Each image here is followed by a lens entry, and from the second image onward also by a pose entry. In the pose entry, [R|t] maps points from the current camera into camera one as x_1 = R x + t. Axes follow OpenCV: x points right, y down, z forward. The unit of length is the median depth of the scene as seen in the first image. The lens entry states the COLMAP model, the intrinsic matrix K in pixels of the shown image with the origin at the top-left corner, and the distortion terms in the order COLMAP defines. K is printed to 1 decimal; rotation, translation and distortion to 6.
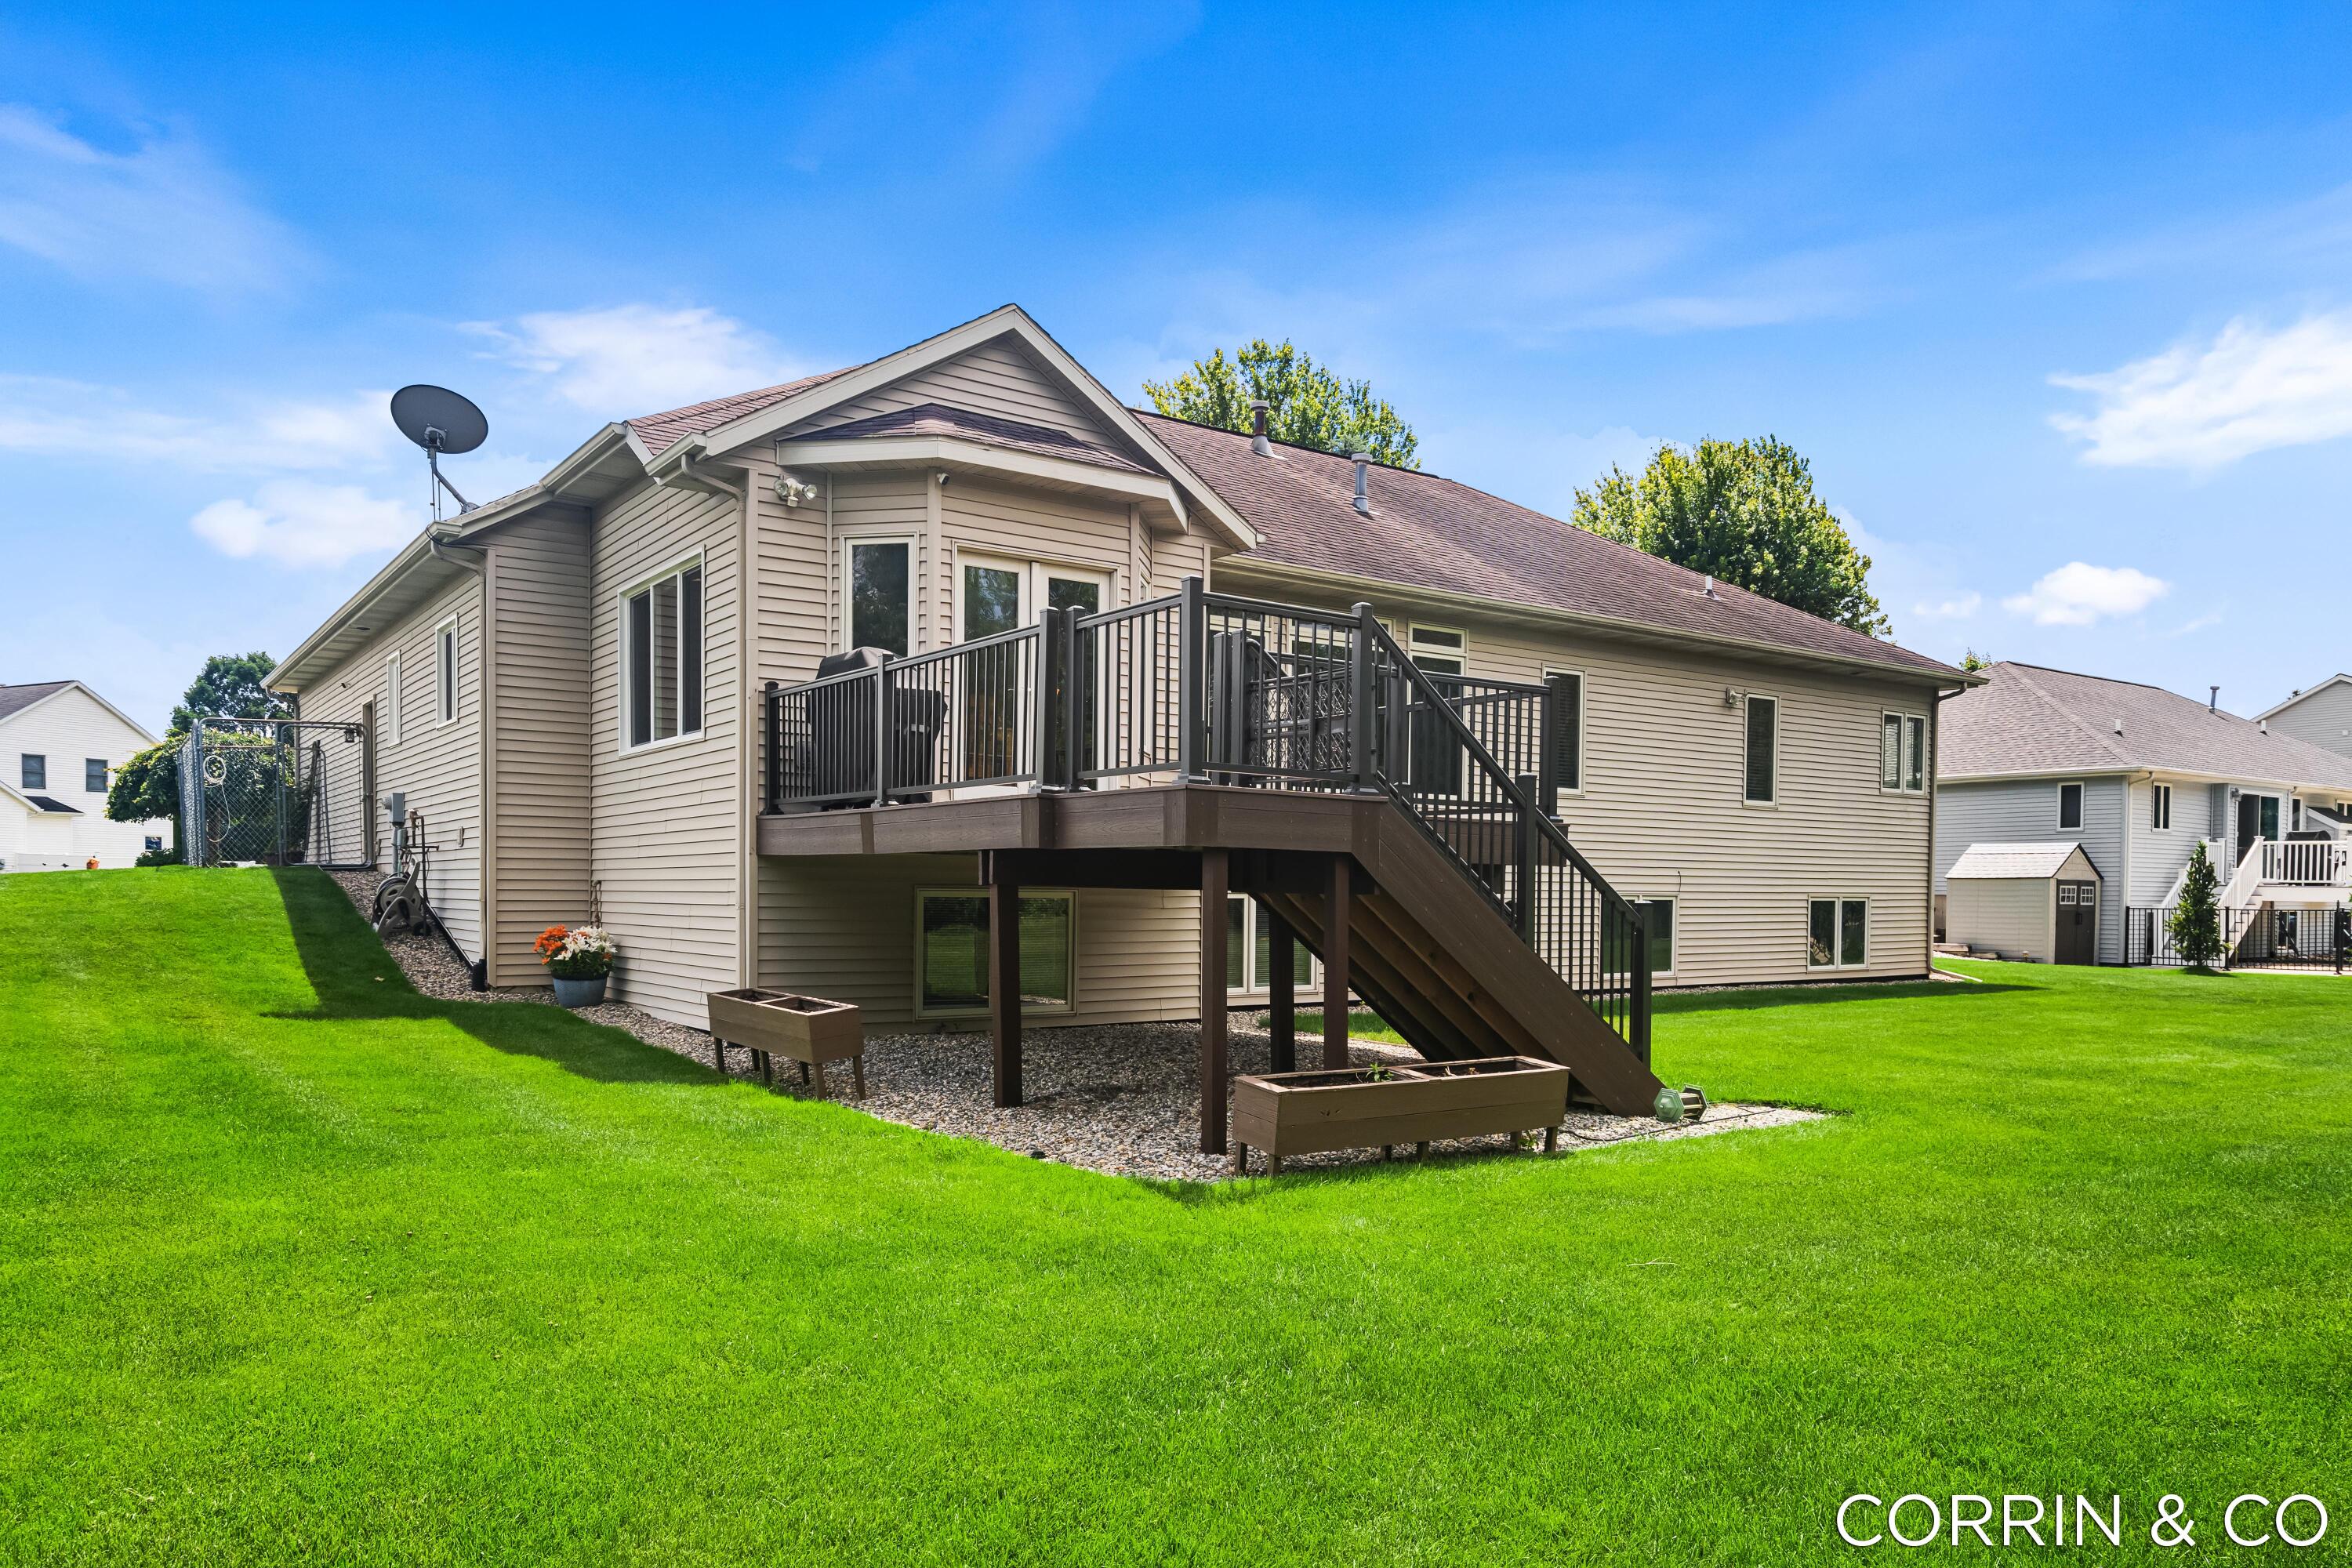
lens RADIAL K [[1589.3, 0, 1177.4], [0, 1589.3, 889.6], [0, 0, 1]] dist [0.066563, 0.001458]
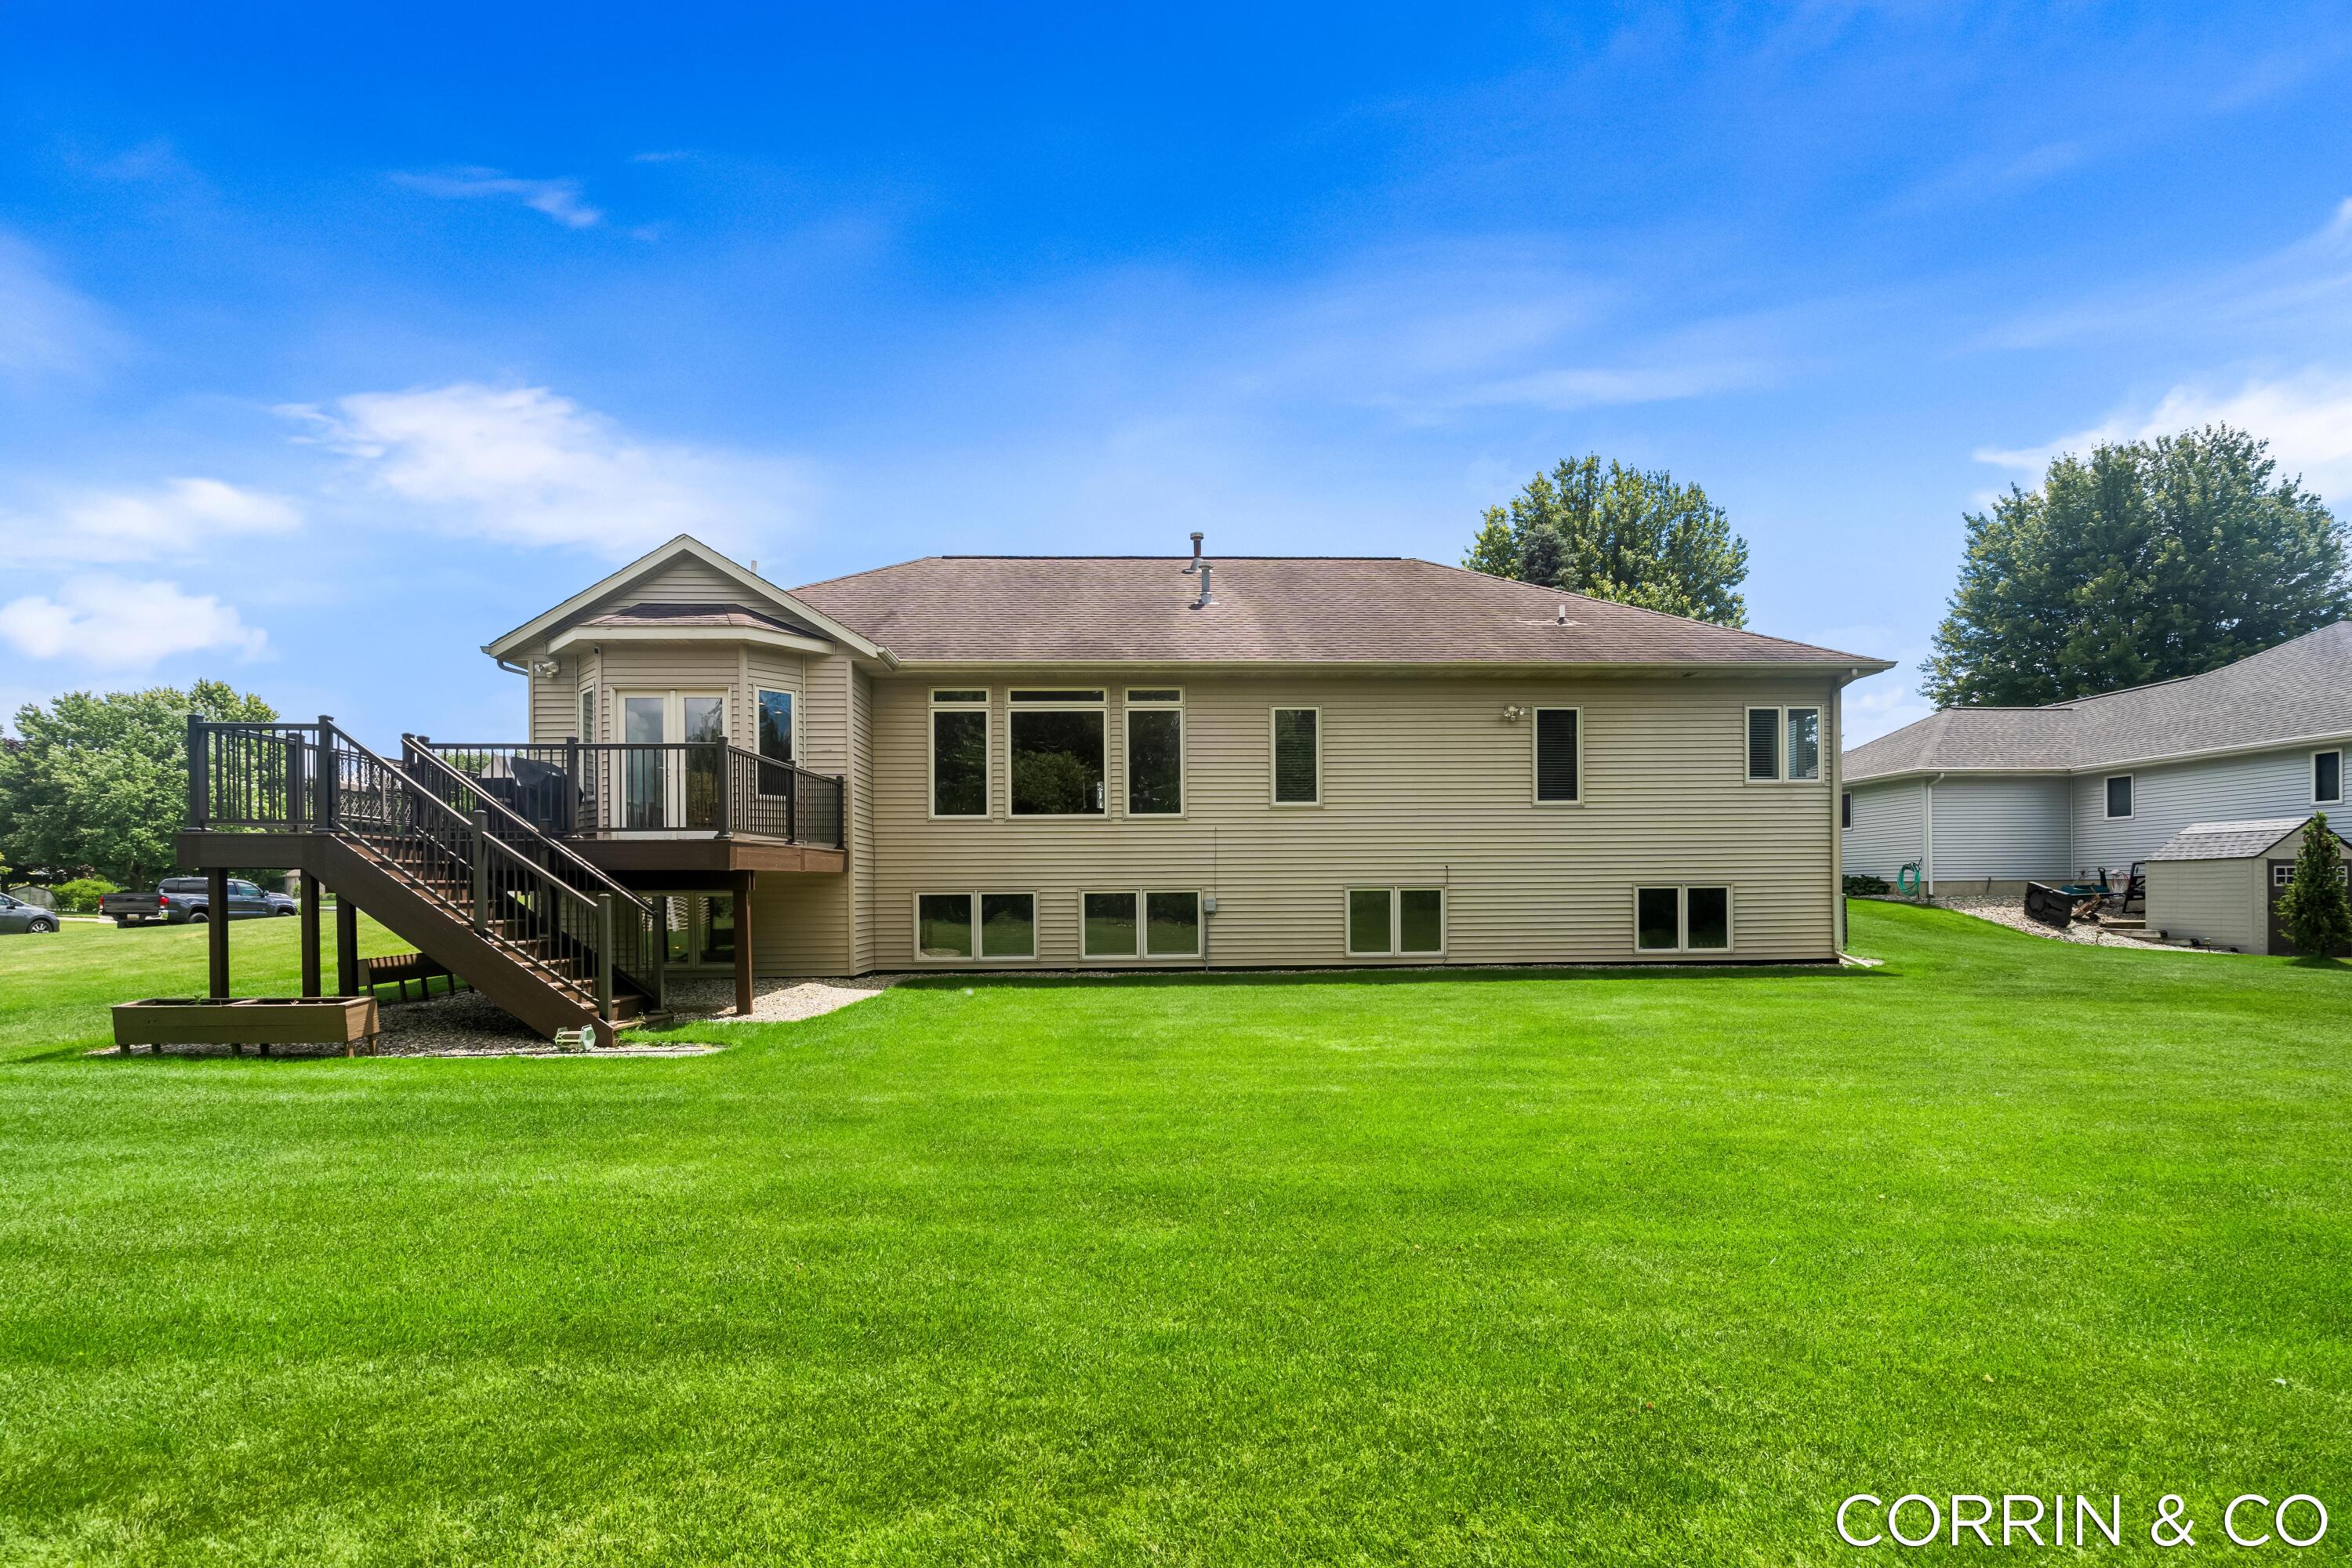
lens RADIAL K [[1111.2, 0, 1176.2], [0, 1111.2, 897.2], [0, 0, 1]] dist [0.004173, 0.001247]
pose [[0.836714, -0.022259, -0.547188, 0.552669], [0.019925, 0.999749, -0.010202, 0.014278], [0.547278, -0.002367, 0.836948, 0.200834]]
